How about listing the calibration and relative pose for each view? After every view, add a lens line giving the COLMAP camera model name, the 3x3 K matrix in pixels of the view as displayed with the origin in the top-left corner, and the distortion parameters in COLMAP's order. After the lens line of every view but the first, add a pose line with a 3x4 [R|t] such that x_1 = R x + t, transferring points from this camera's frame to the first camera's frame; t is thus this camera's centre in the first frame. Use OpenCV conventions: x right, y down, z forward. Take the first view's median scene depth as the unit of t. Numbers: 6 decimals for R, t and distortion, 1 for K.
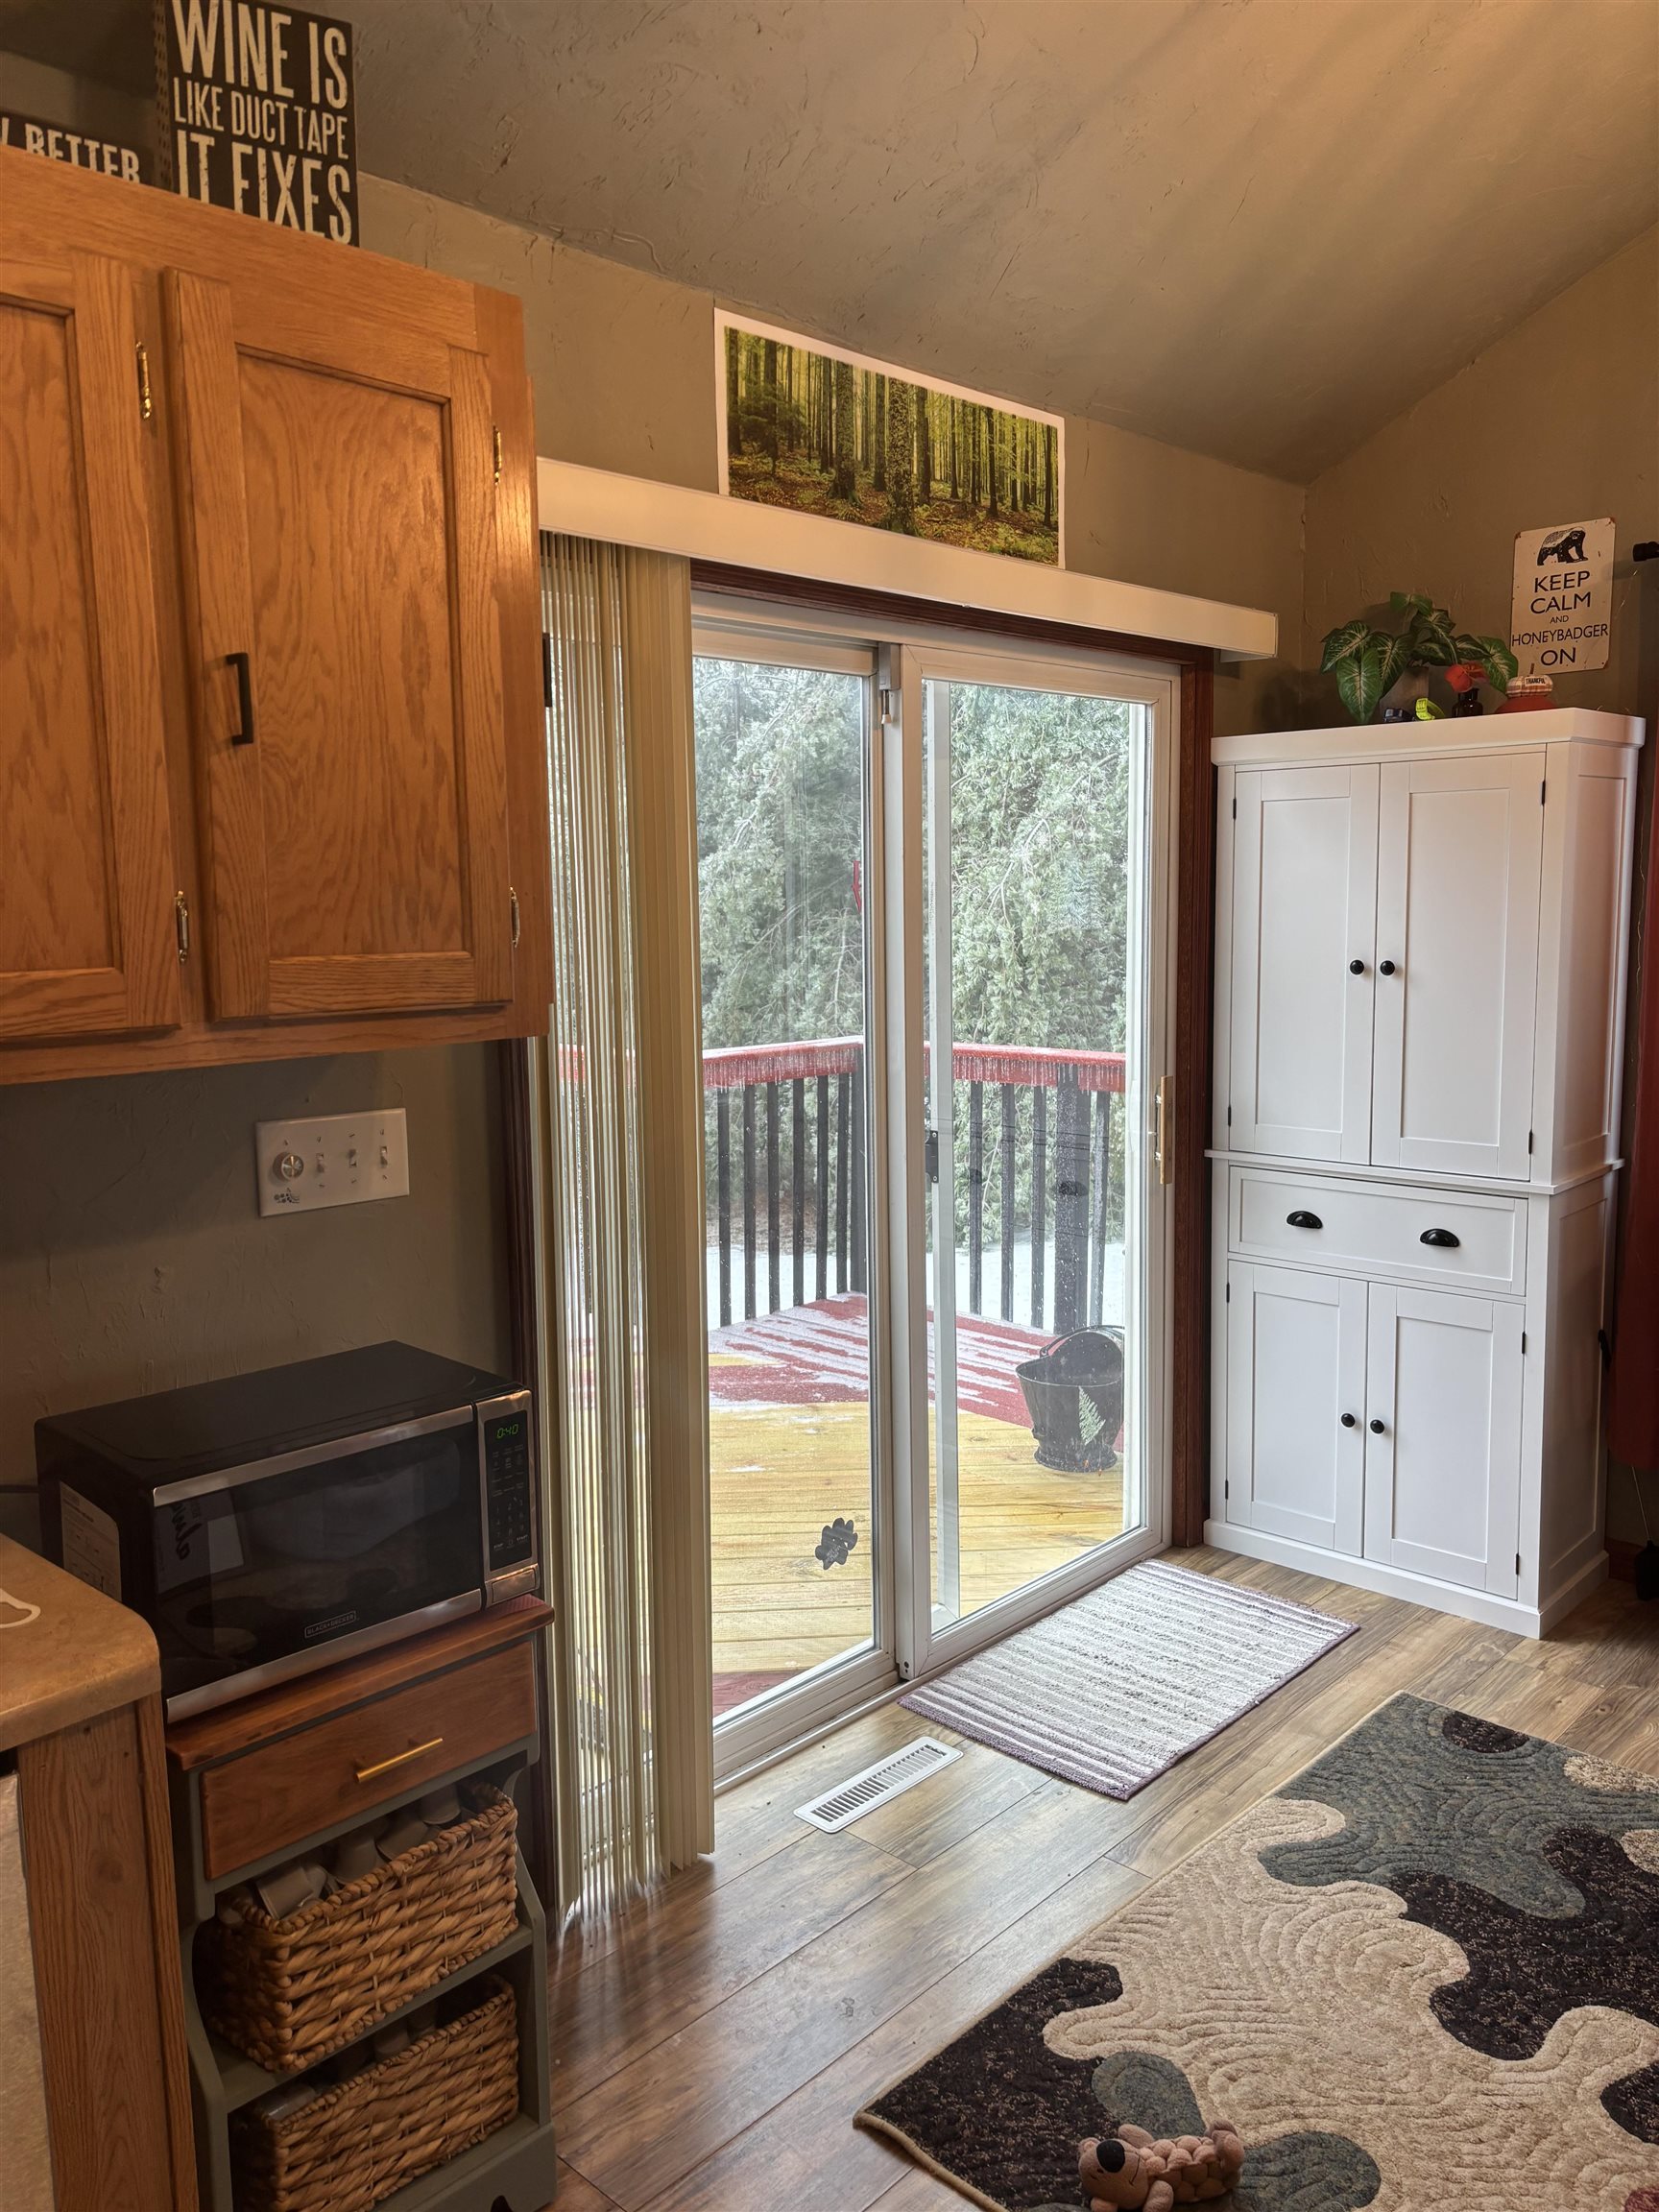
lens RADIAL K [[1666.5, 0, 829.5], [0, 1666.5, 1106.0], [0, 0, 1]] dist [0.076289, -0.083640]
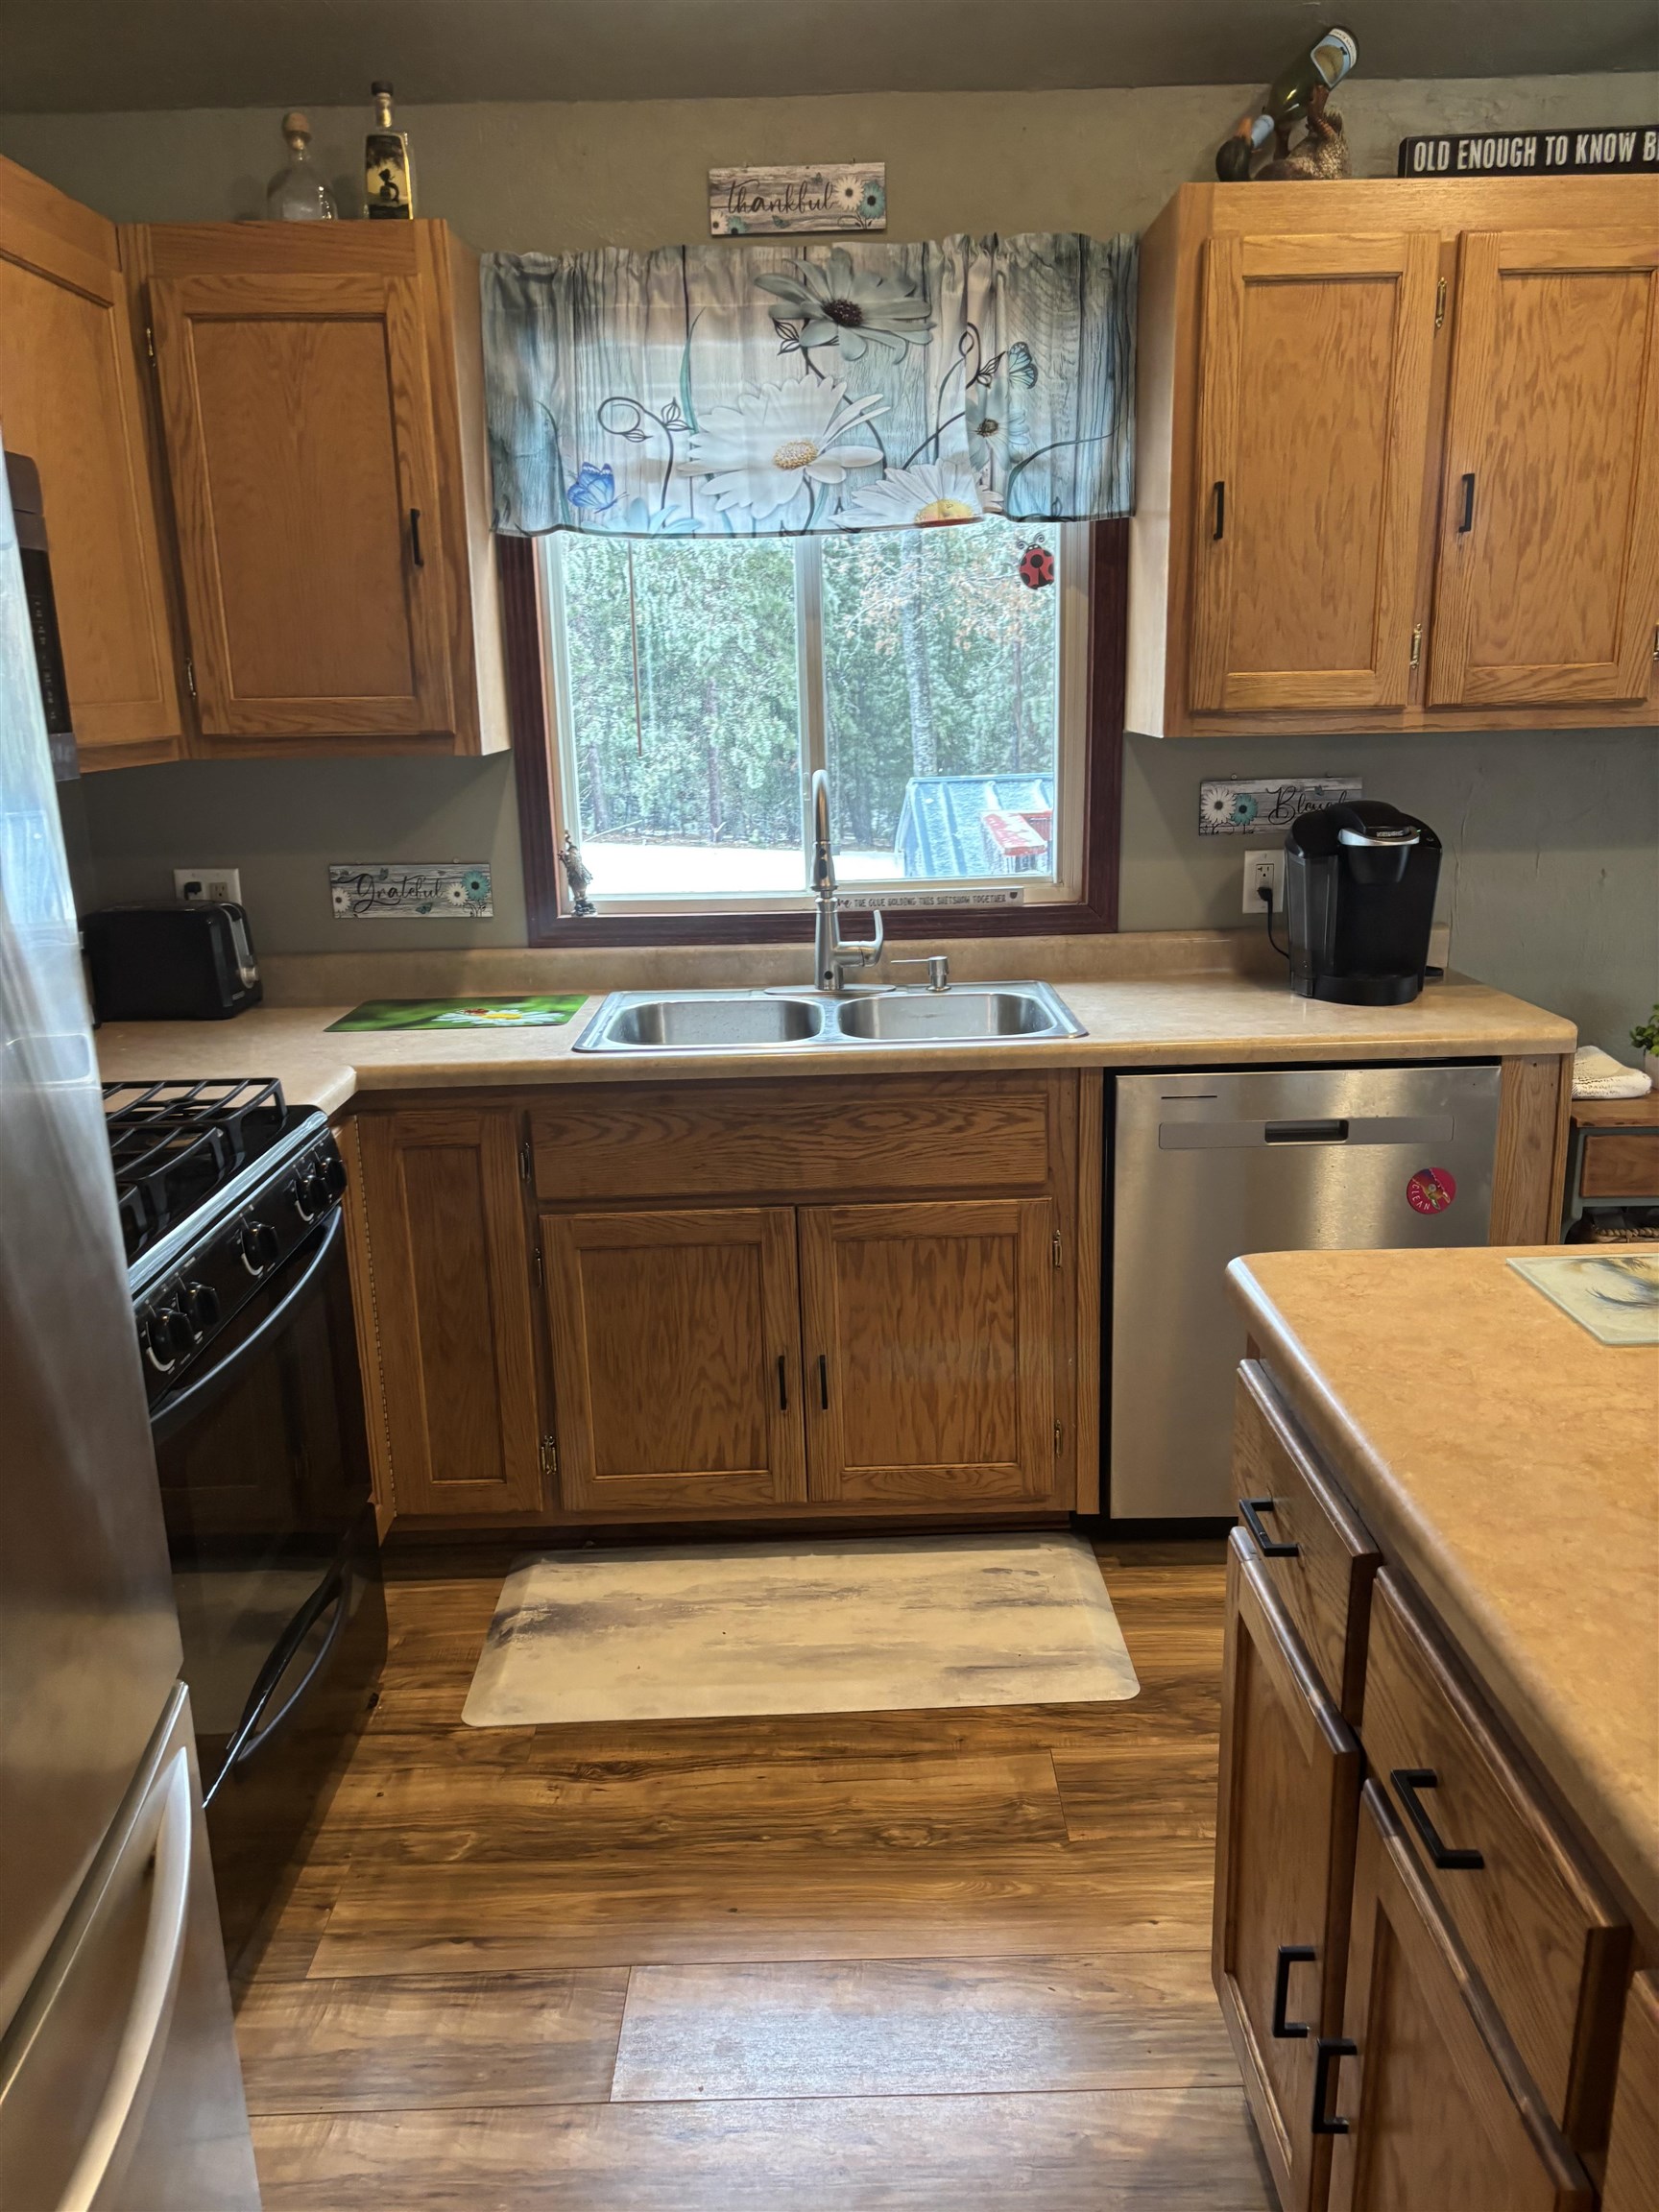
lens RADIAL K [[1663.4, 0, 836.2], [0, 1663.4, 1120.8], [0, 0, 1]] dist [0.036965, -0.034852]
pose [[0.688816, 0.190082, -0.699572, 0.147342], [-0.080592, 0.979109, 0.186682, 0.056282], [0.720442, -0.072210, 0.689745, -0.367062]]
